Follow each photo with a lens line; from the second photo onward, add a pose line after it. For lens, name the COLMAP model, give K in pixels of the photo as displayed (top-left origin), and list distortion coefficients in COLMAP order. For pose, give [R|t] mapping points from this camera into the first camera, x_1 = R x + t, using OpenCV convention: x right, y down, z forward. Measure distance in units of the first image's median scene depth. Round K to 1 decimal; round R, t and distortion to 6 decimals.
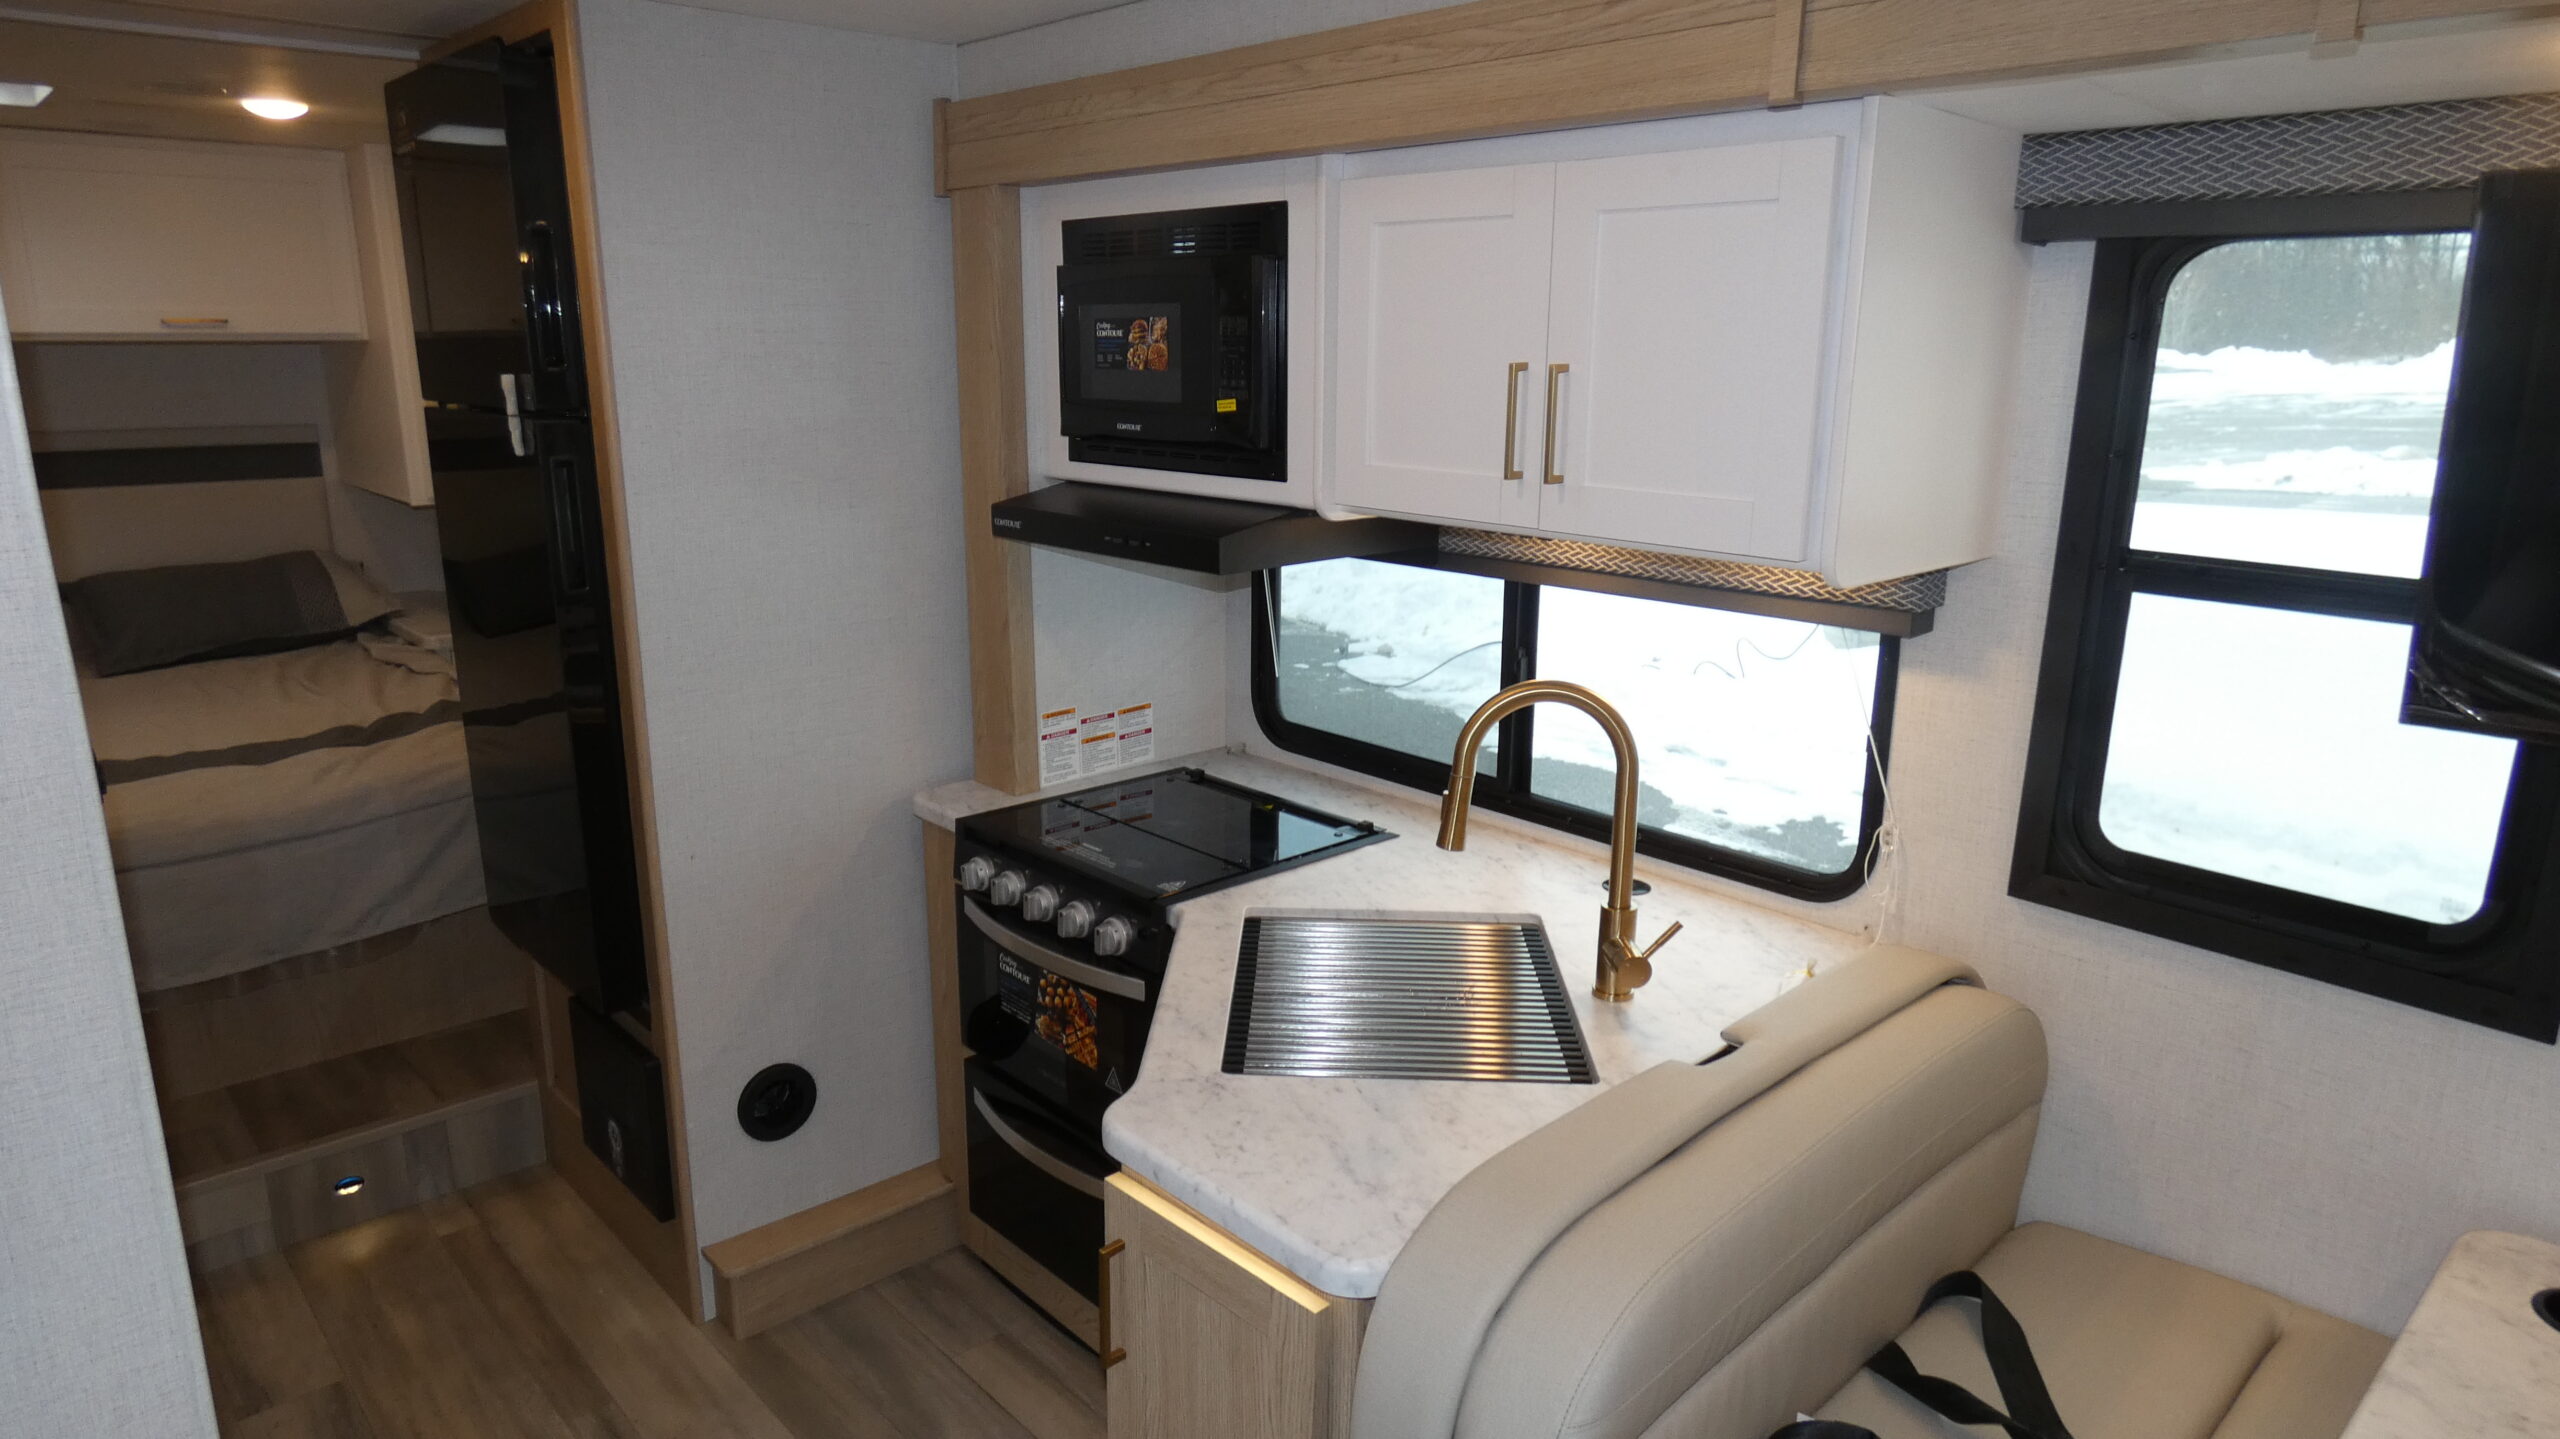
lens RADIAL K [[1525.6, 0, 1278.0], [0, 1525.6, 720.3], [0, 0, 1]] dist [-0.003812, -0.002646]
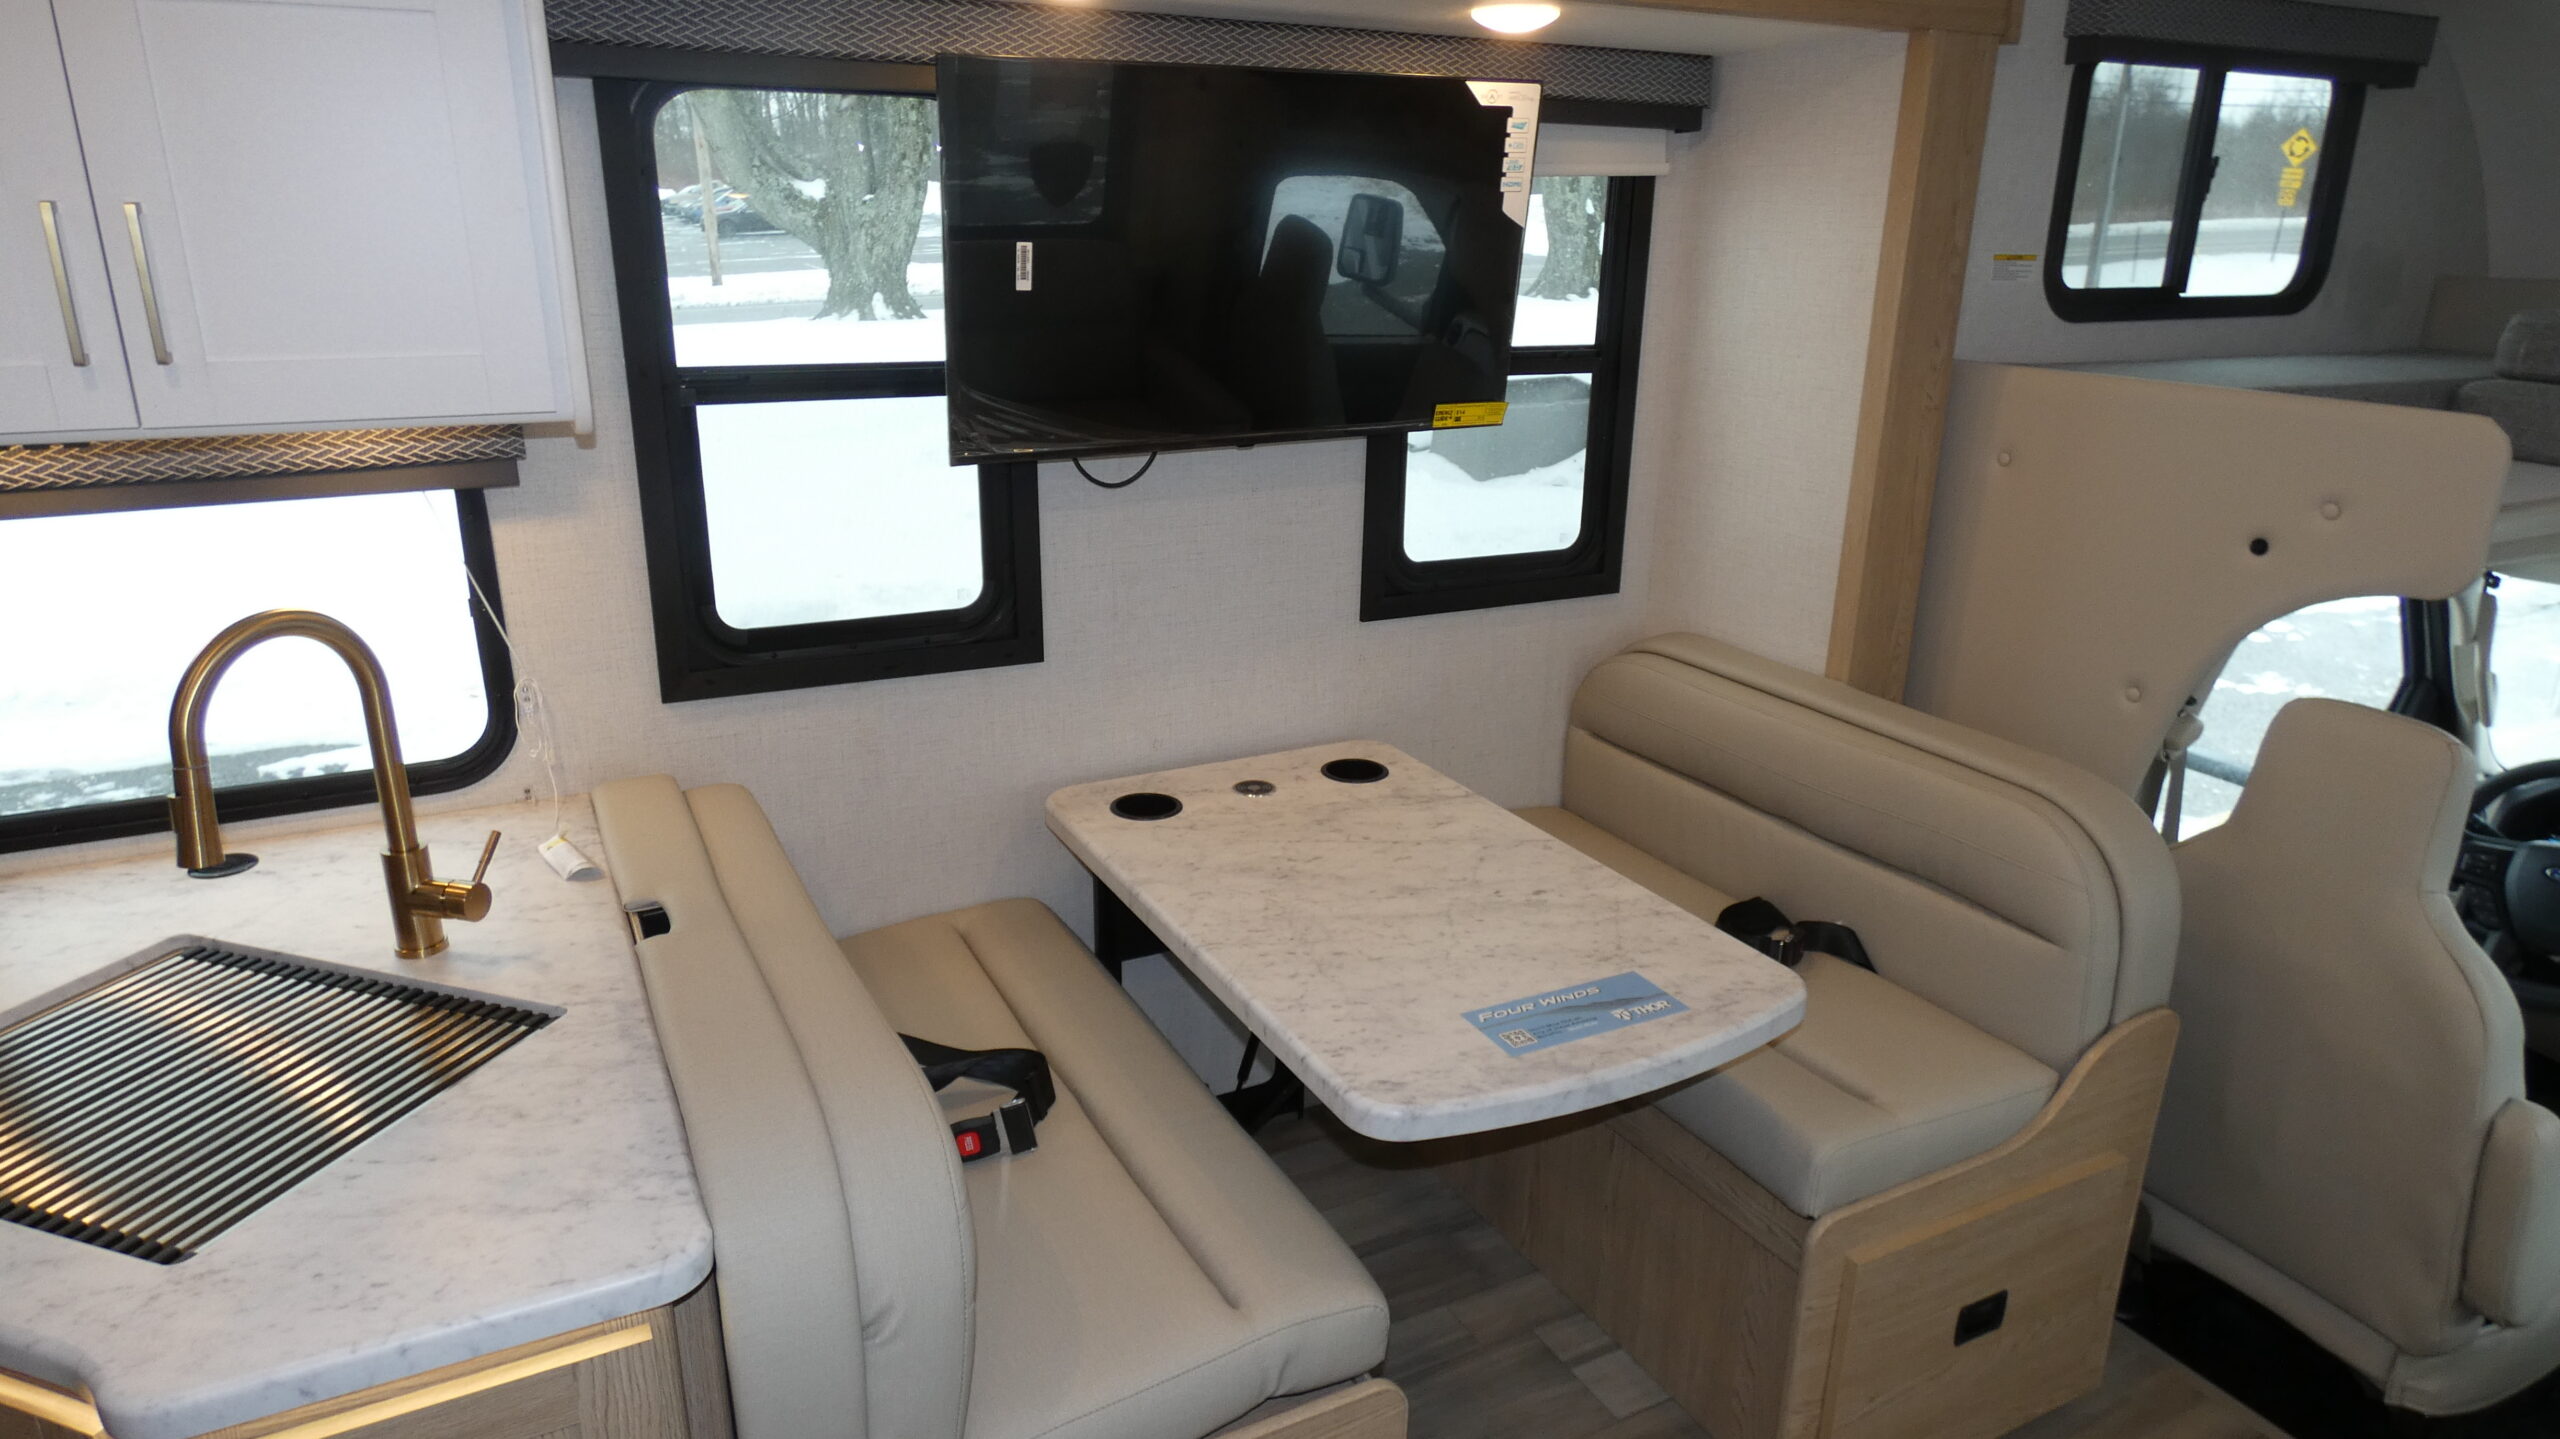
lens RADIAL K [[1525.6, 0, 1277.1], [0, 1525.6, 720.7], [0, 0, 1]] dist [-0.003812, -0.002646]
pose [[0.263666, -0.315430, 0.911583, -0.306718], [0.220718, 0.939681, 0.261312, -0.046933], [-0.939023, 0.132304, 0.317383, 0.193289]]
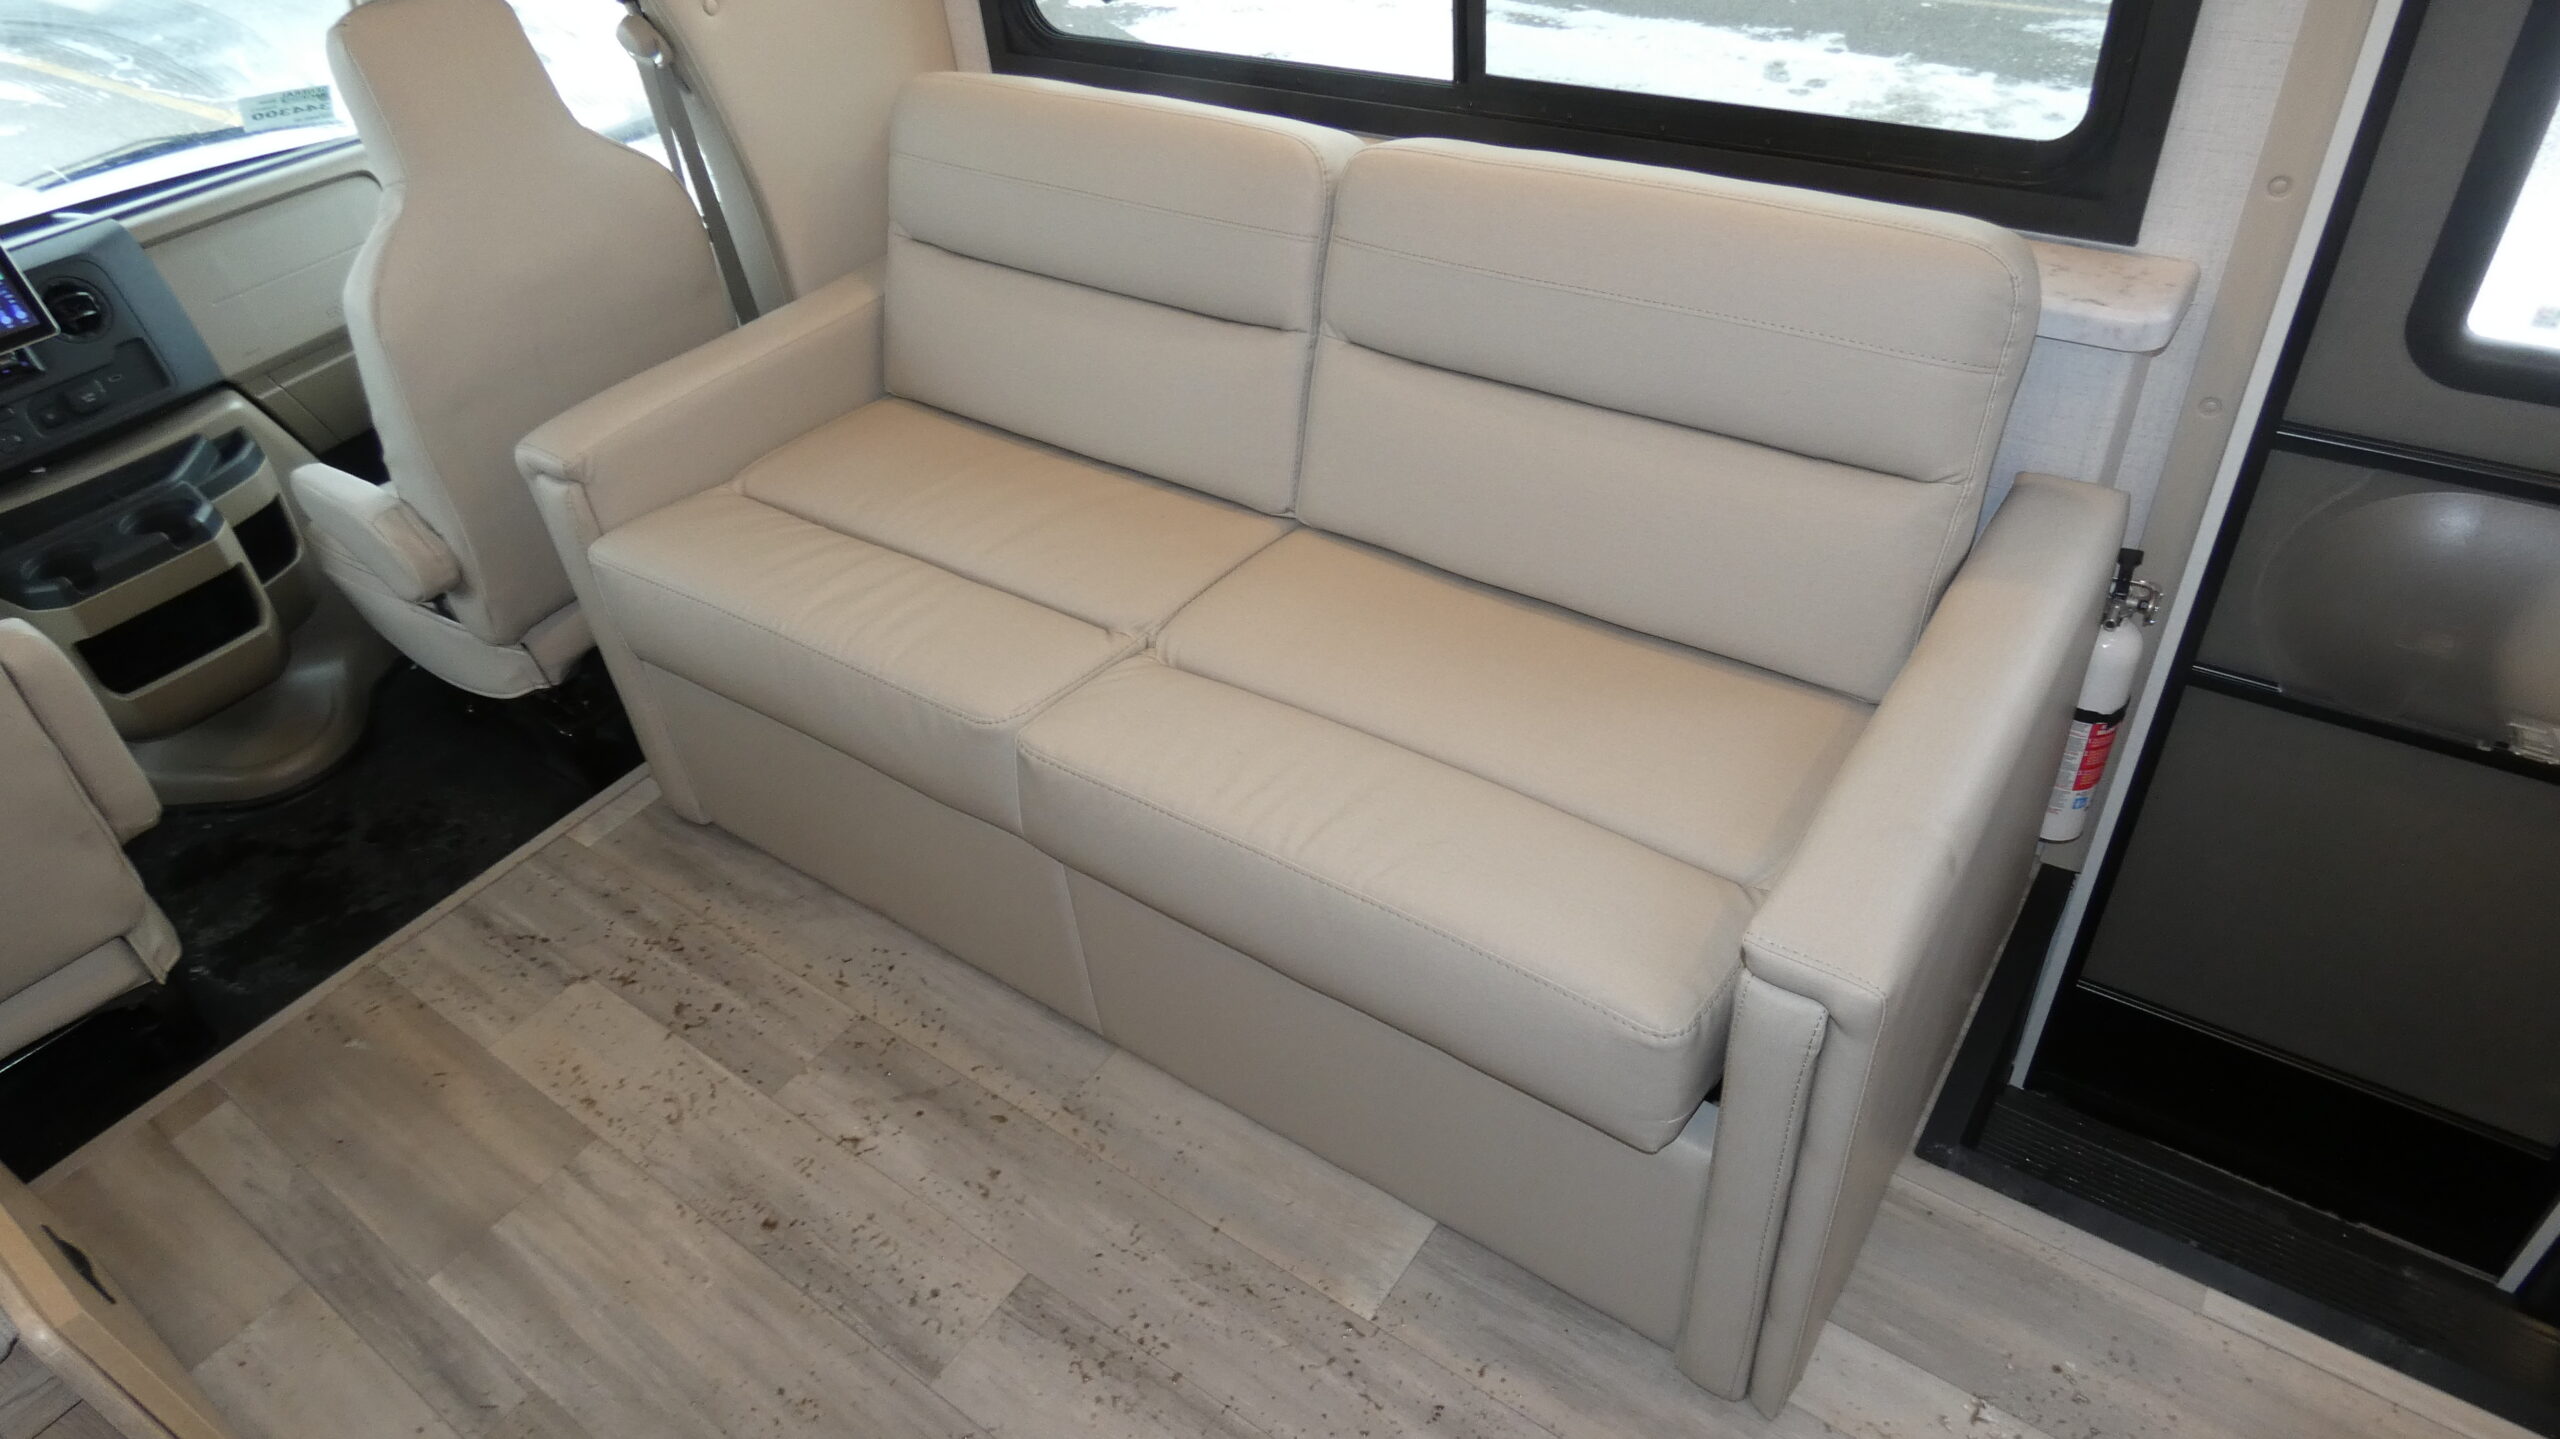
lens RADIAL K [[1525.6, 0, 1269.6], [0, 1525.6, 711.4], [0, 0, 1]] dist [-0.003812, -0.002646]
pose [[-0.977945, 0.176622, -0.111484, 0.019144], [0.020614, 0.612779, 0.789986, -0.024410], [0.207843, 0.770264, -0.602905, 0.418110]]
